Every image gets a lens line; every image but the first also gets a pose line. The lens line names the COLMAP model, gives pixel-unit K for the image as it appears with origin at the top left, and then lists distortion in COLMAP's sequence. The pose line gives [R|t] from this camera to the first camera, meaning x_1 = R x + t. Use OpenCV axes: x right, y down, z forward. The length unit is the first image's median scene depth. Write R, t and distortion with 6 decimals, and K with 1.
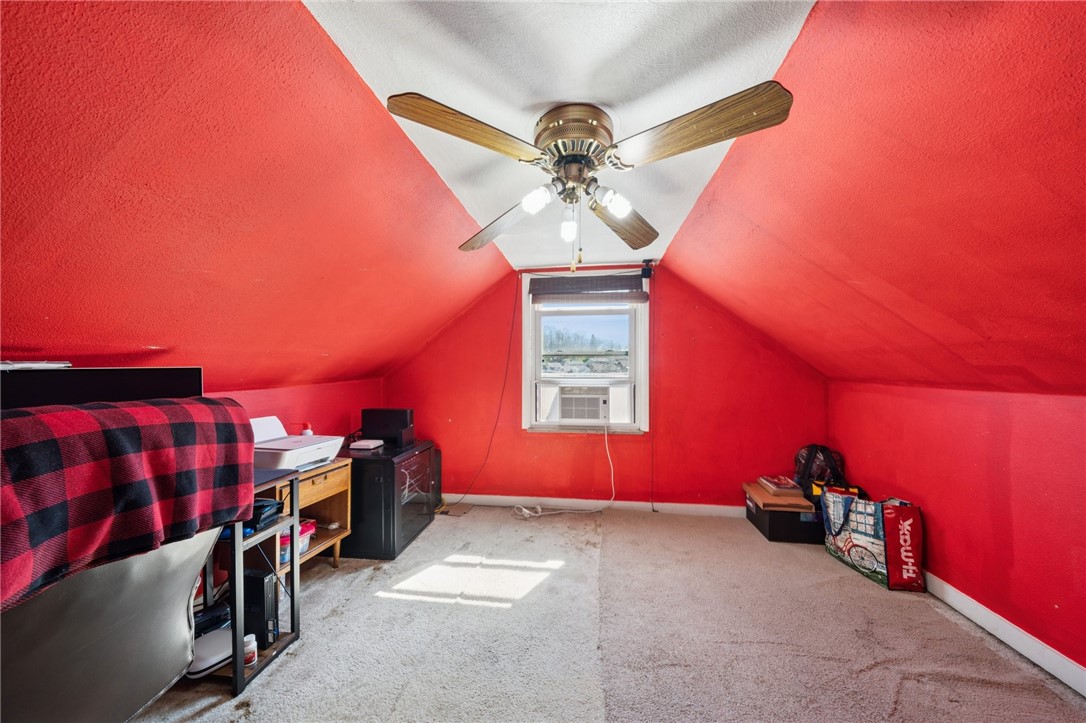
lens RADIAL K [[373.3, 0, 541.2], [0, 373.3, 366.9], [0, 0, 1]] dist [-0.001036, -0.000335]
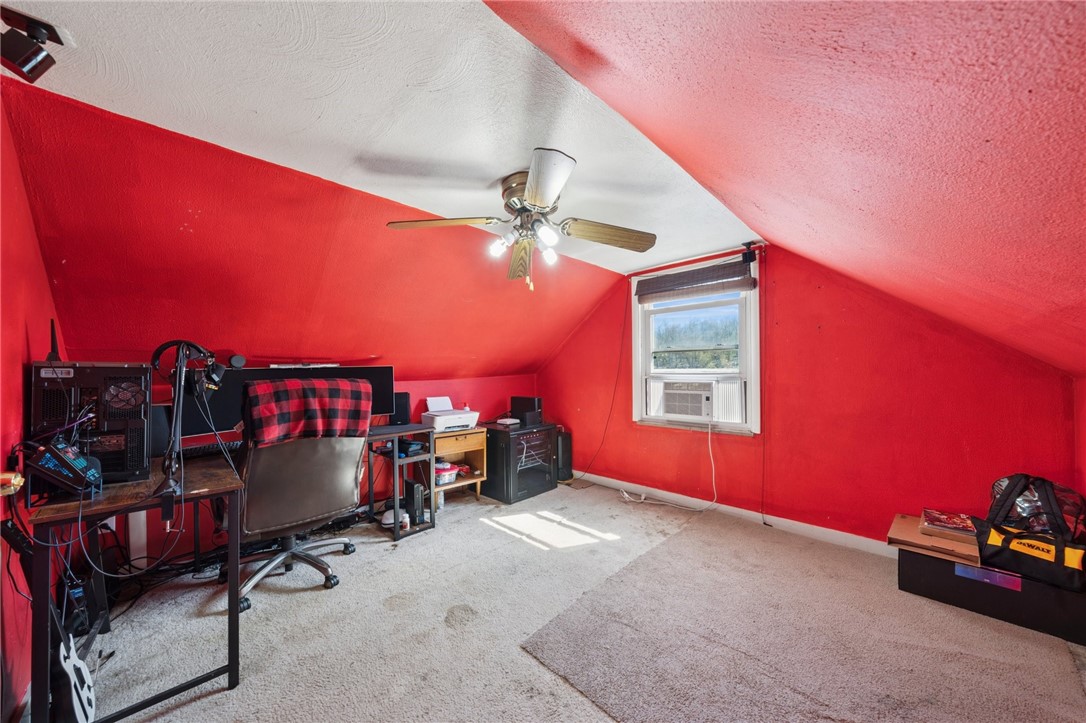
lens RADIAL K [[373.3, 0, 541.2], [0, 373.3, 366.9], [0, 0, 1]] dist [-0.001036, -0.000335]
pose [[0.800008, -0.011580, -0.599878, 0.432525], [0.011777, 0.999924, -0.003595, 0.011398], [0.599874, -0.004189, 0.800083, -0.026636]]
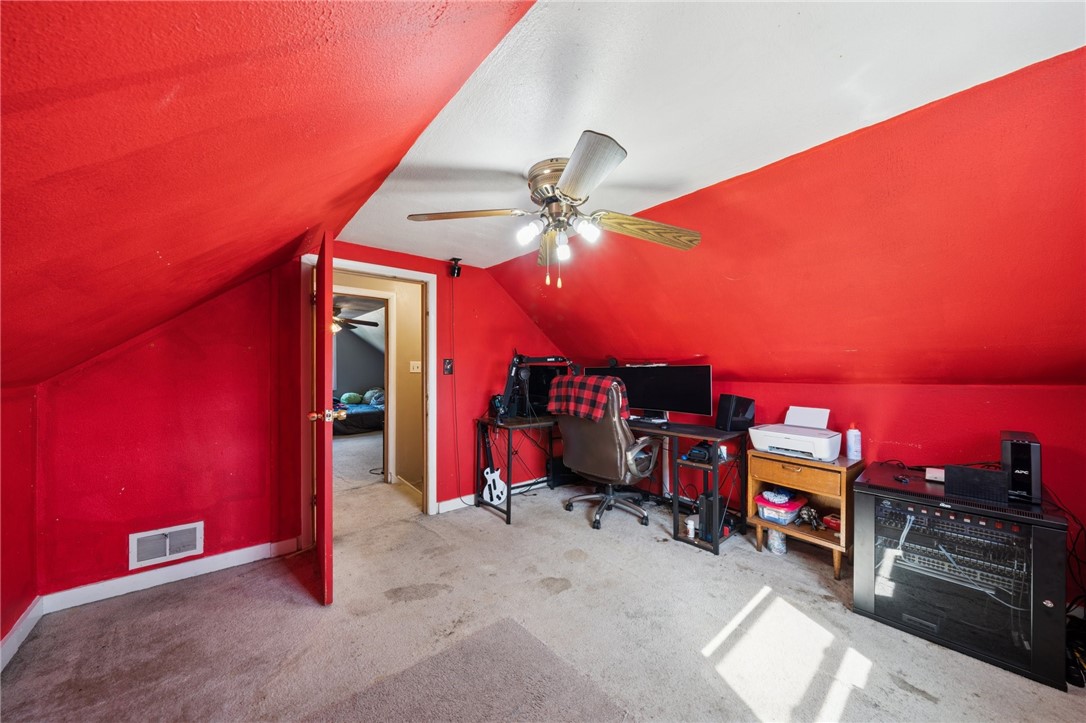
lens RADIAL K [[373.3, 0, 541.2], [0, 373.3, 366.9], [0, 0, 1]] dist [-0.001036, -0.000335]
pose [[-0.662610, 0.002393, -0.748961, 0.501301], [0.004750, 0.999988, -0.001007, 0.003793], [0.748949, -0.004225, -0.662614, 0.842135]]
